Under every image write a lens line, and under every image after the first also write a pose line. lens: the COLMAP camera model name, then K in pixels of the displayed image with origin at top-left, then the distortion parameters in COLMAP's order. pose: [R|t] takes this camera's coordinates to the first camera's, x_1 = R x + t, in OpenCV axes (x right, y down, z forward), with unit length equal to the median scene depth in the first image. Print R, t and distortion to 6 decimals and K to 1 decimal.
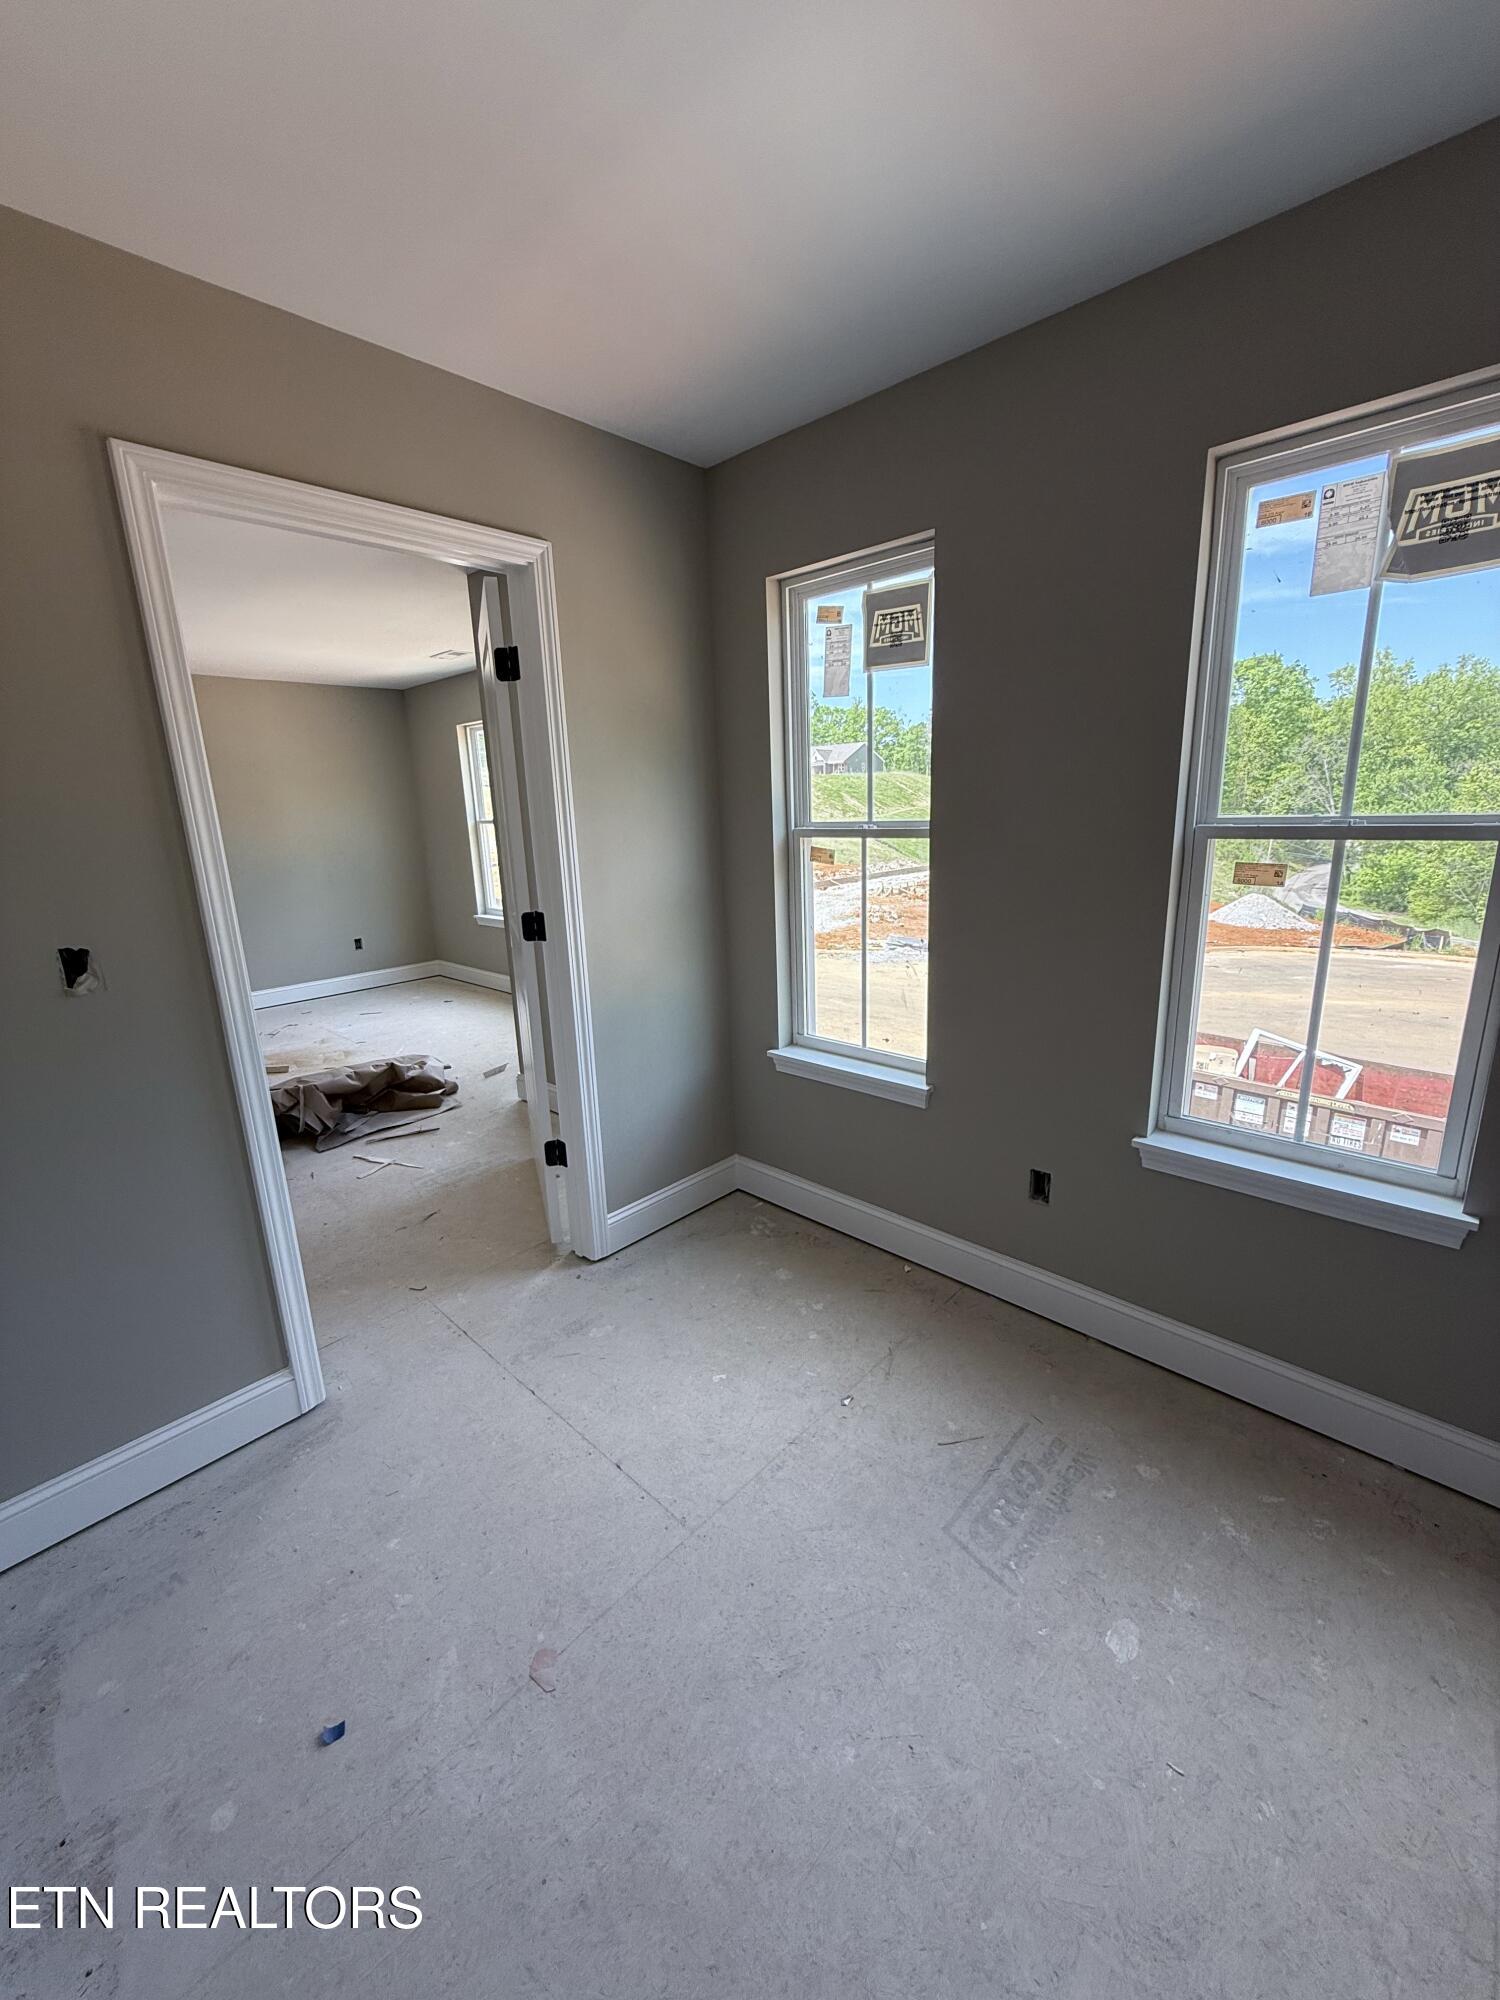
lens RADIAL K [[801.3, 0, 750.0], [0, 801.3, 1000.0], [0, 0, 1]] dist [-0.002312, -0.000213]
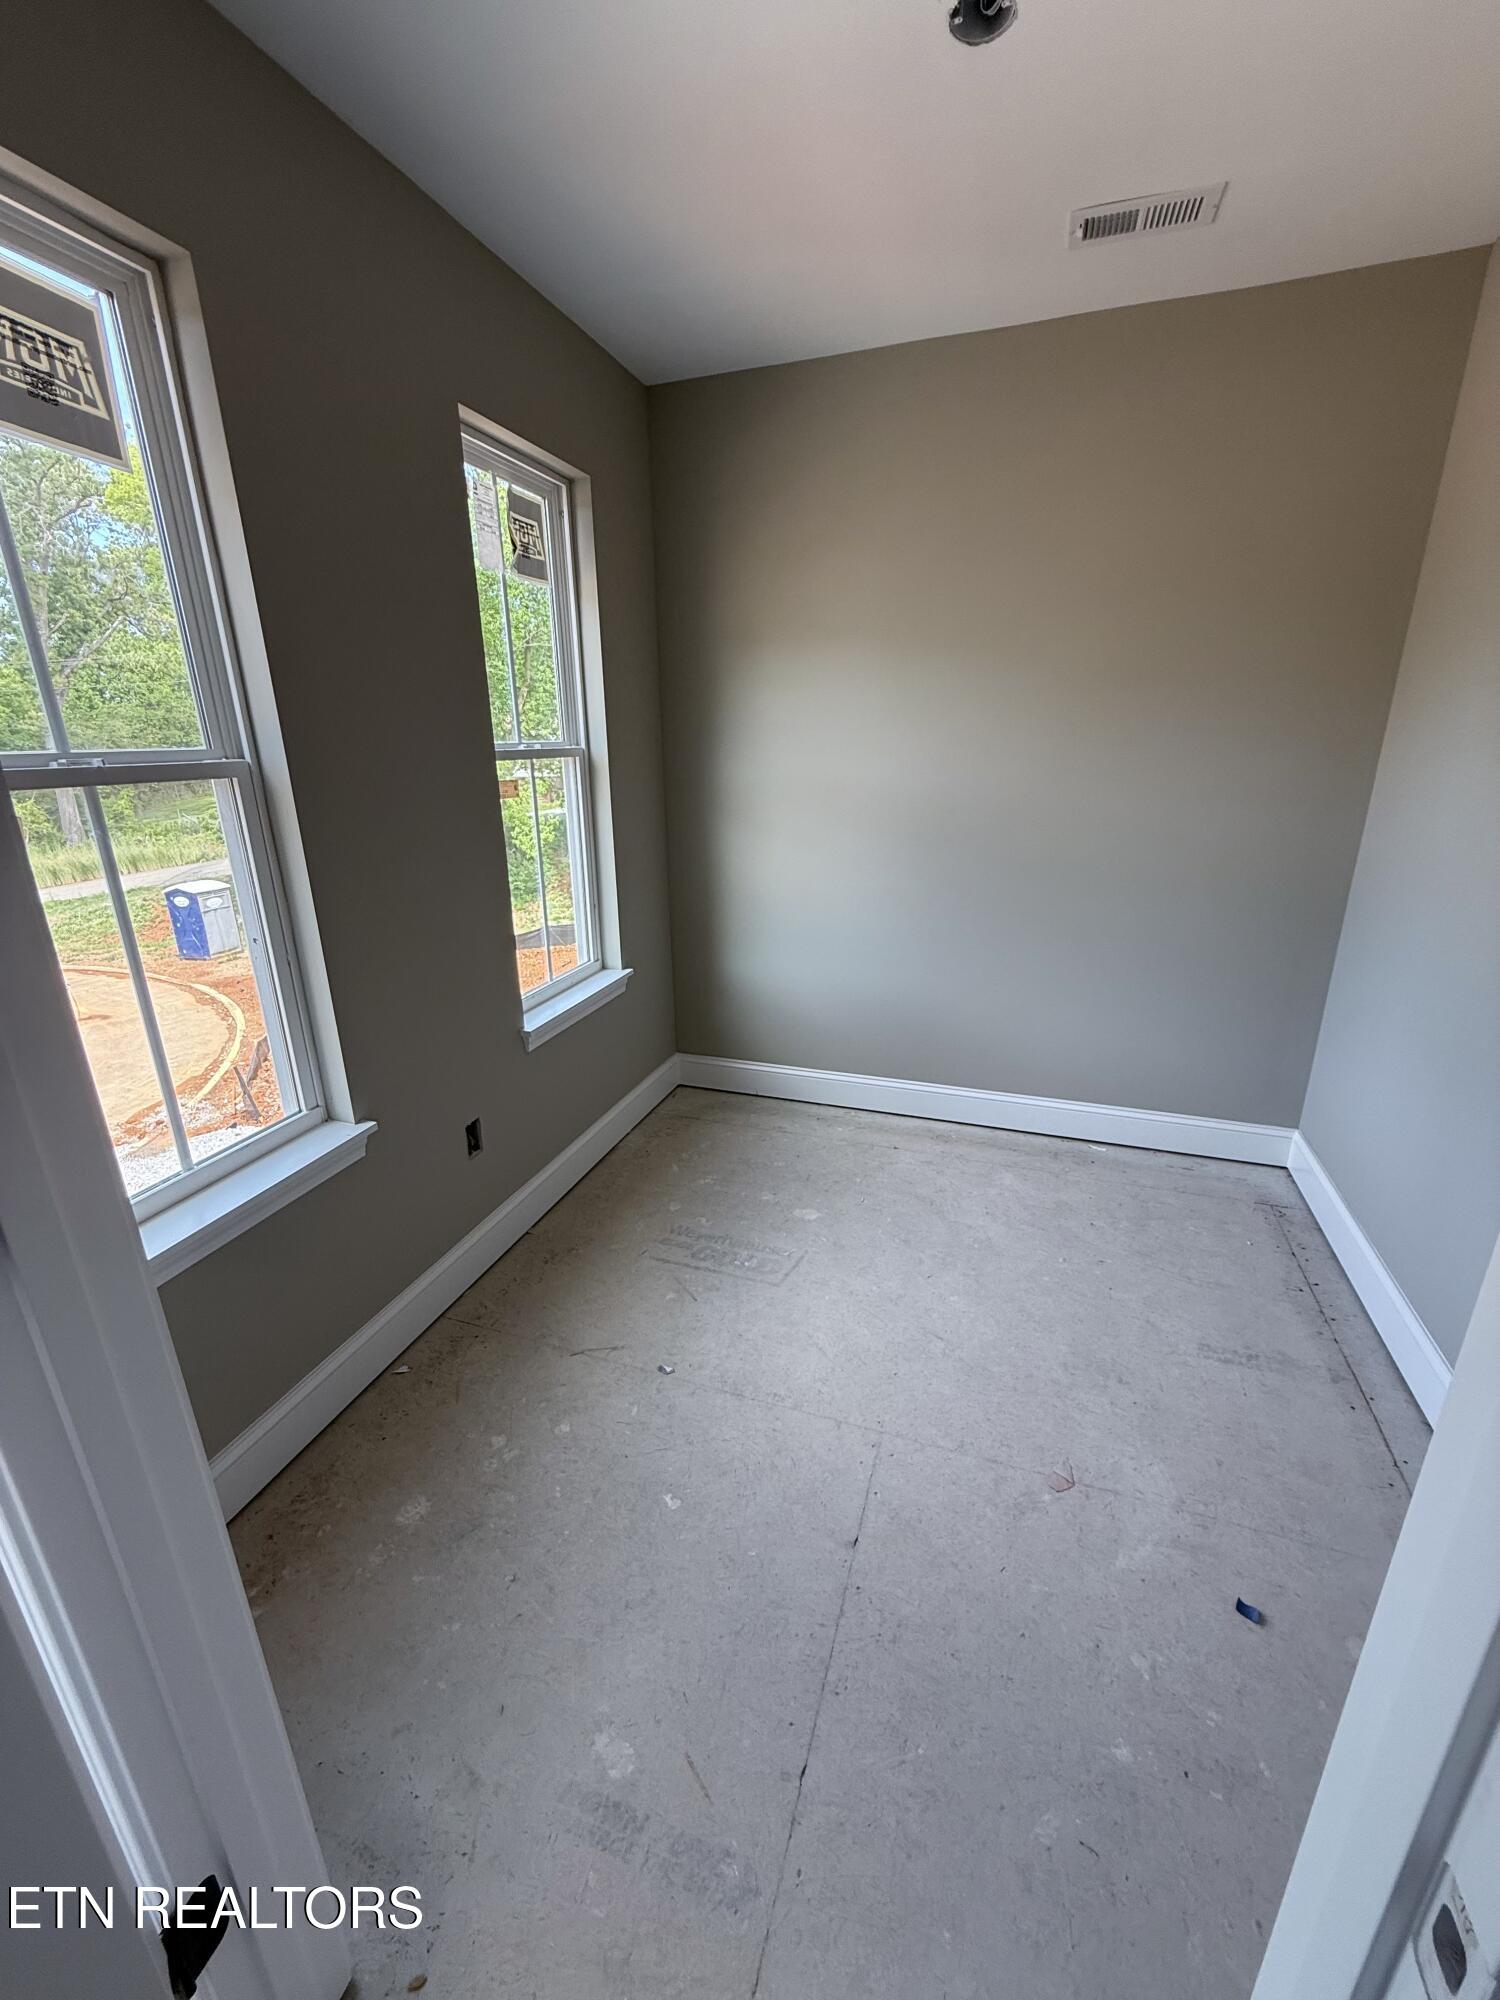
lens RADIAL K [[801.4, 0, 750.0], [0, 801.4, 1000.0], [0, 0, 1]] dist [0.003100, 0.000191]
pose [[-0.417774, -0.252718, 0.872696, -0.701720], [0.240216, 0.895631, 0.374355, -0.239456], [-0.876220, 0.366032, -0.313464, 1.171088]]
